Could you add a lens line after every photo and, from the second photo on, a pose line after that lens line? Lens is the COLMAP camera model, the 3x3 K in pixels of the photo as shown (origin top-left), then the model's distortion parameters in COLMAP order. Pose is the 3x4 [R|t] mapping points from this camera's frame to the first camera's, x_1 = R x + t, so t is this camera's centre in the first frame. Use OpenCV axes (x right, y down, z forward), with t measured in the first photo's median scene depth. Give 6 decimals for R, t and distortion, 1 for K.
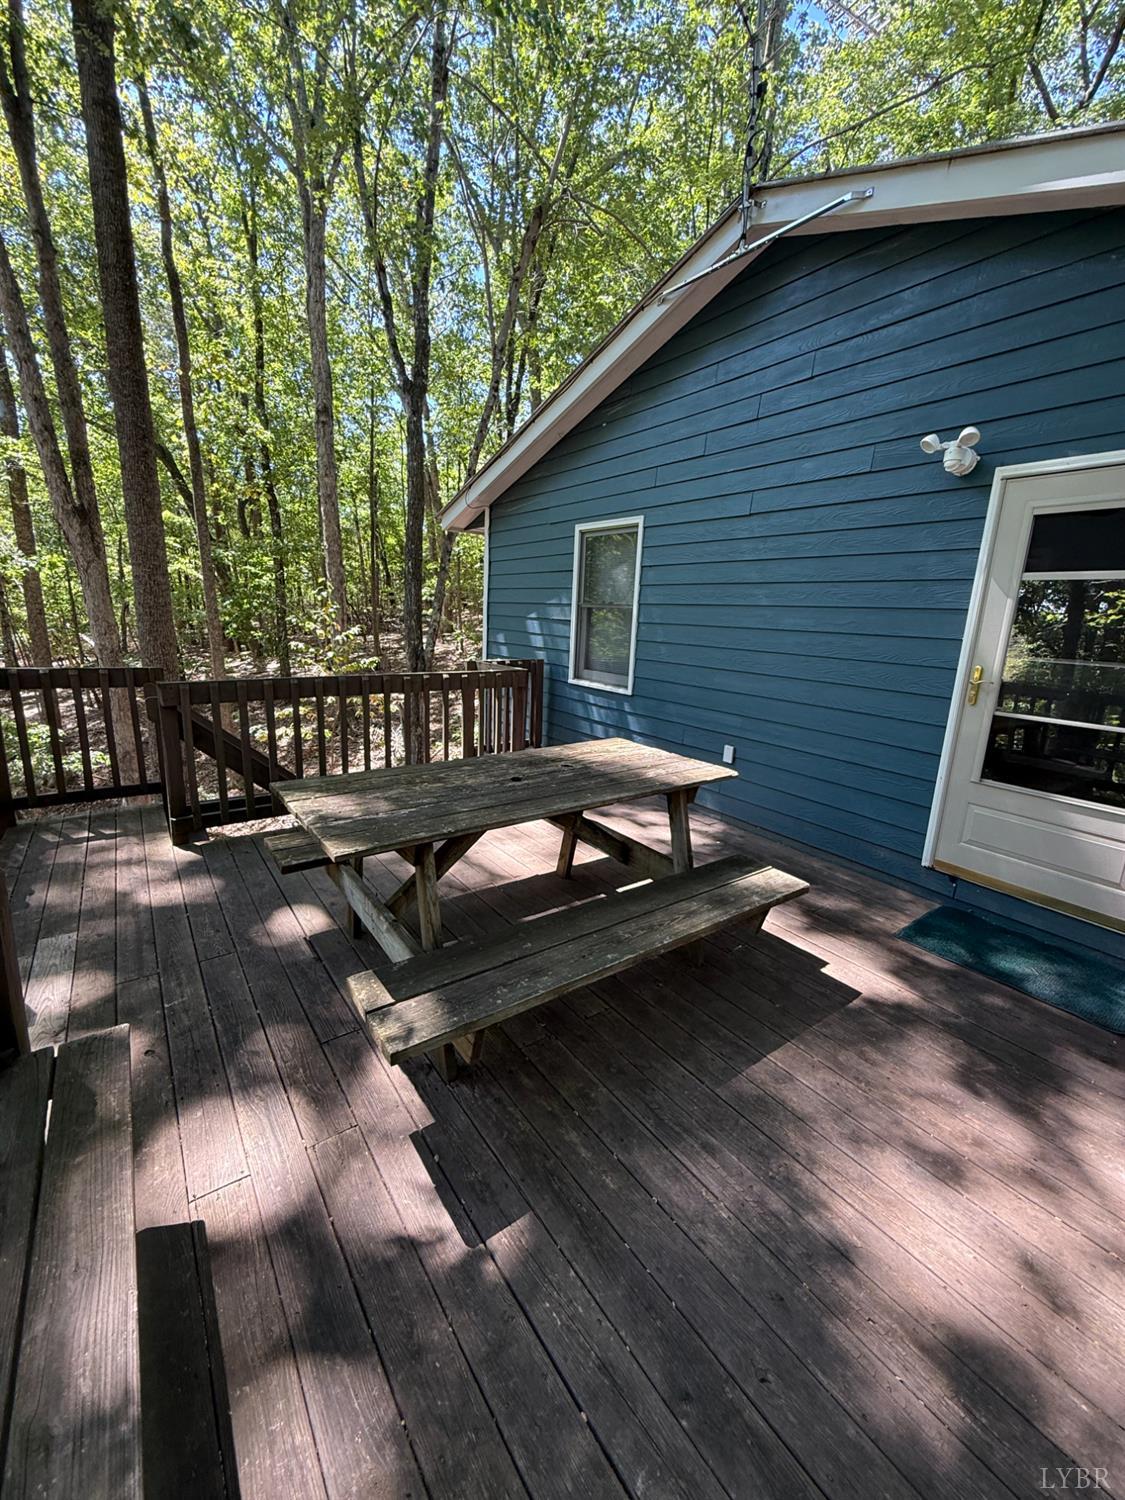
lens RADIAL K [[597.9, 0, 563.6], [0, 597.9, 749.8], [0, 0, 1]] dist [-0.001845, 0.000590]
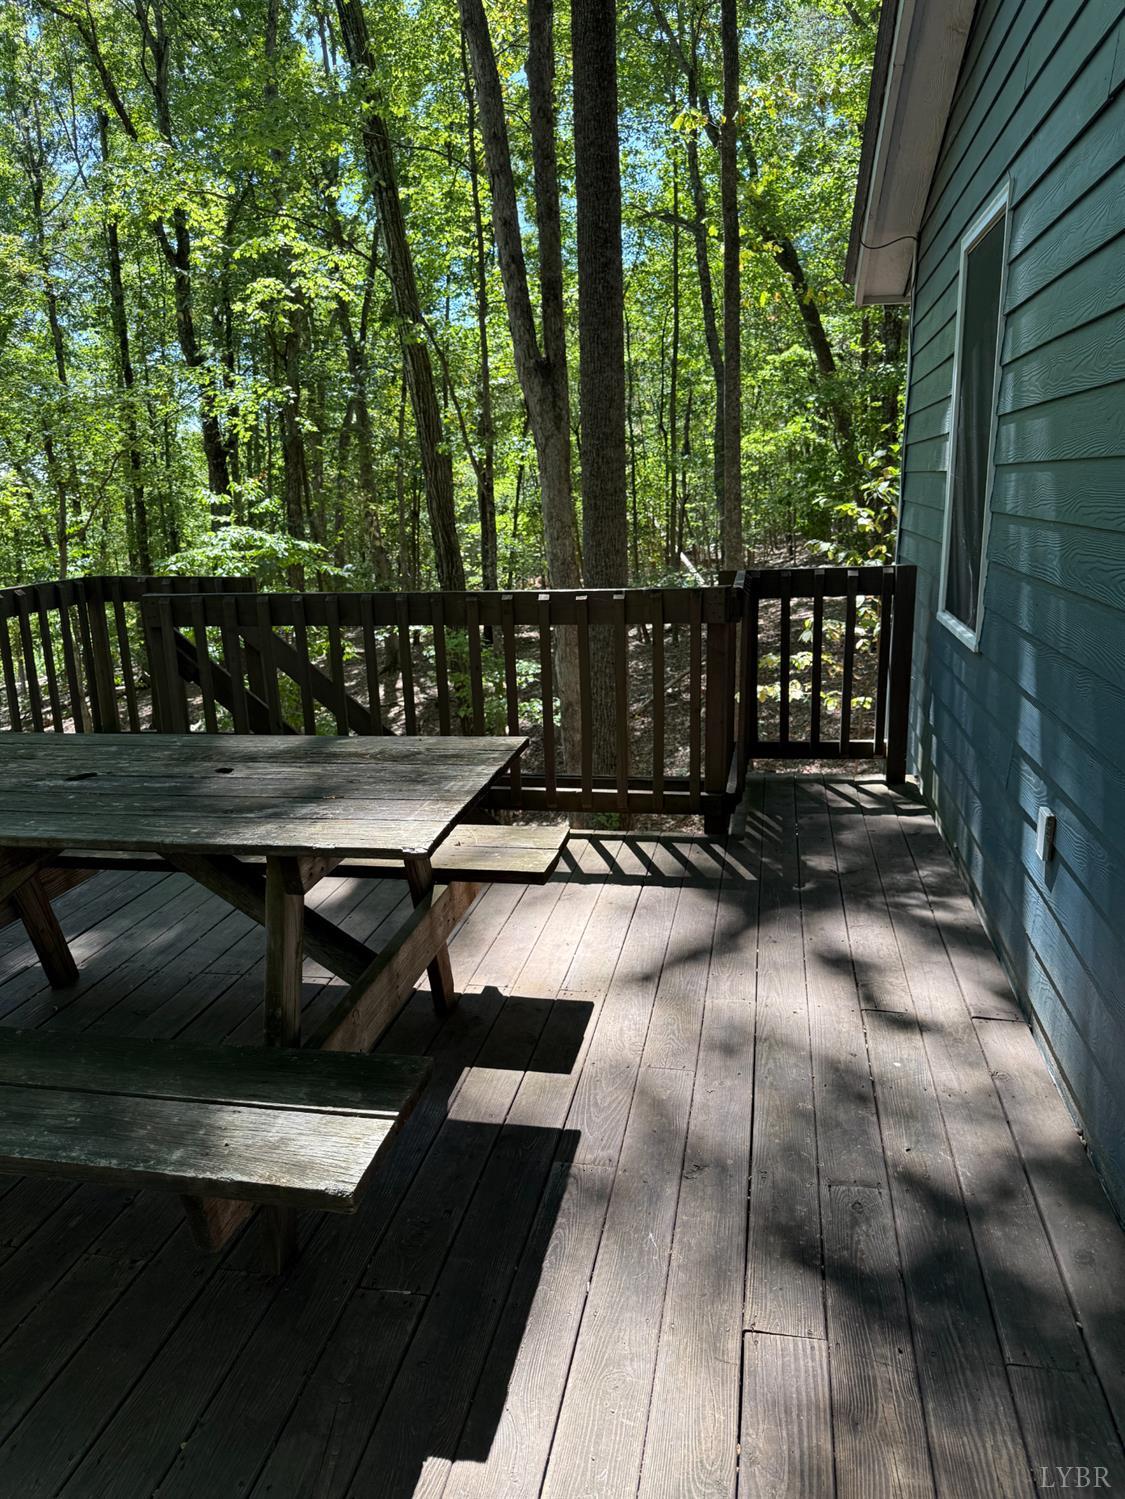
lens RADIAL K [[1064.4, 0, 568.8], [0, 1064.4, 747.8], [0, 0, 1]] dist [0.053245, -0.056482]
pose [[0.684798, 0.121238, -0.718577, 0.278394], [-0.115919, 0.991631, 0.056838, -0.025163], [0.719454, 0.044374, 0.693121, 0.194620]]
